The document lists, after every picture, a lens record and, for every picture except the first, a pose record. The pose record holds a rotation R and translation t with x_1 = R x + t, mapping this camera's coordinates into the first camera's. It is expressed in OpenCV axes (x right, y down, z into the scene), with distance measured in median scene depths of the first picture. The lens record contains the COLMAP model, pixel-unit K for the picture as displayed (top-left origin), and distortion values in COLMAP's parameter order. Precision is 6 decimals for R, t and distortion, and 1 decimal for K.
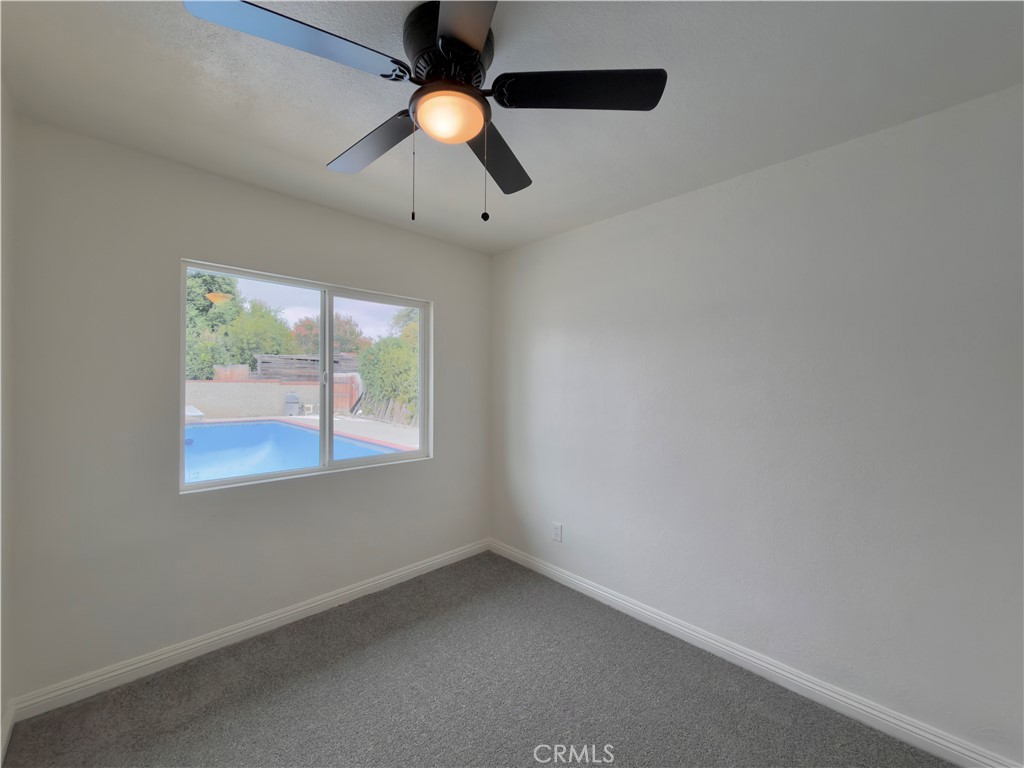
lens RADIAL K [[405.8, 0, 506.5], [0, 405.8, 383.4], [0, 0, 1]] dist [0.006898, -0.001765]
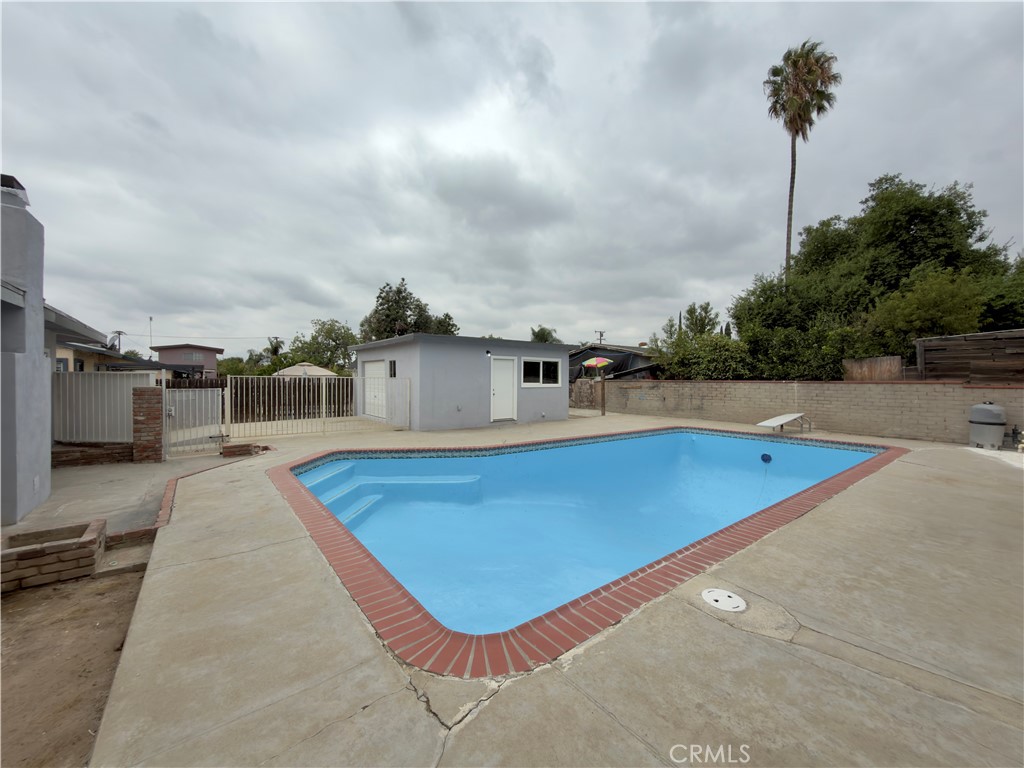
lens RADIAL K [[405.8, 0, 515.5], [0, 405.8, 382.2], [0, 0, 1]] dist [0.006898, -0.001765]
pose [[-0.104155, -0.002292, -0.994558, 0.054139], [-0.005022, 0.999986, -0.001779, -0.001081], [0.994548, 0.004809, -0.104165, 0.461981]]
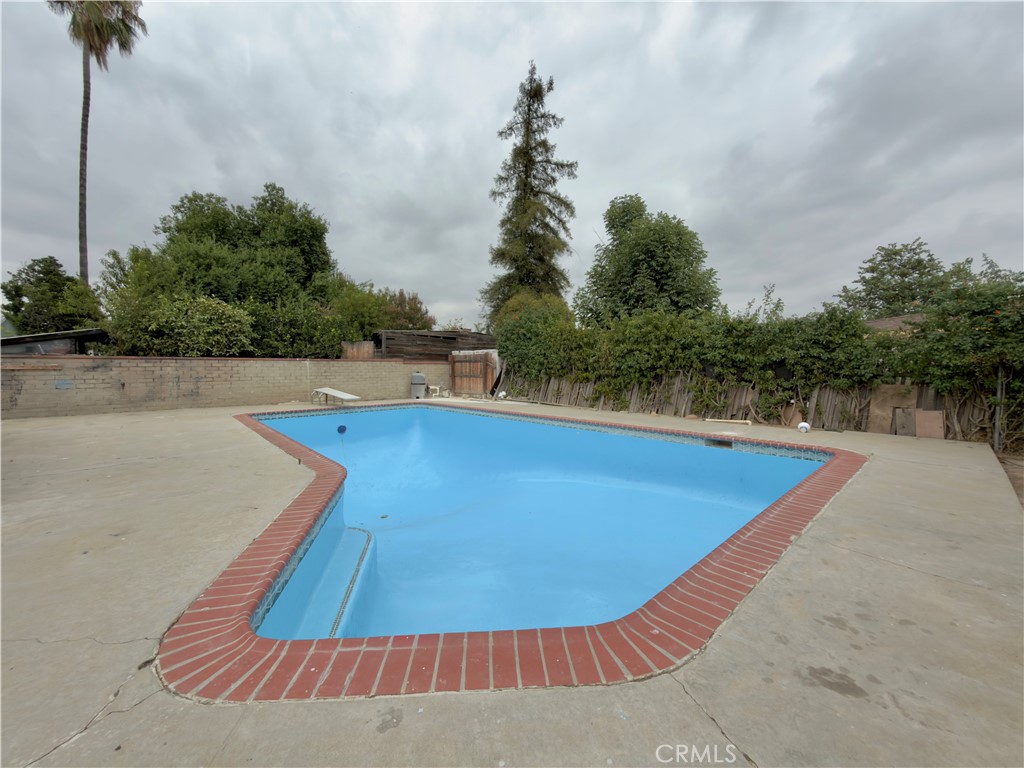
lens RADIAL K [[405.8, 0, 508.9], [0, 405.8, 381.4], [0, 0, 1]] dist [0.006898, -0.001765]
pose [[0.999835, -0.008941, -0.015797, -0.317963], [0.009498, 0.999323, 0.035555, 0.011906], [0.015469, -0.035699, 0.999243, 0.115722]]
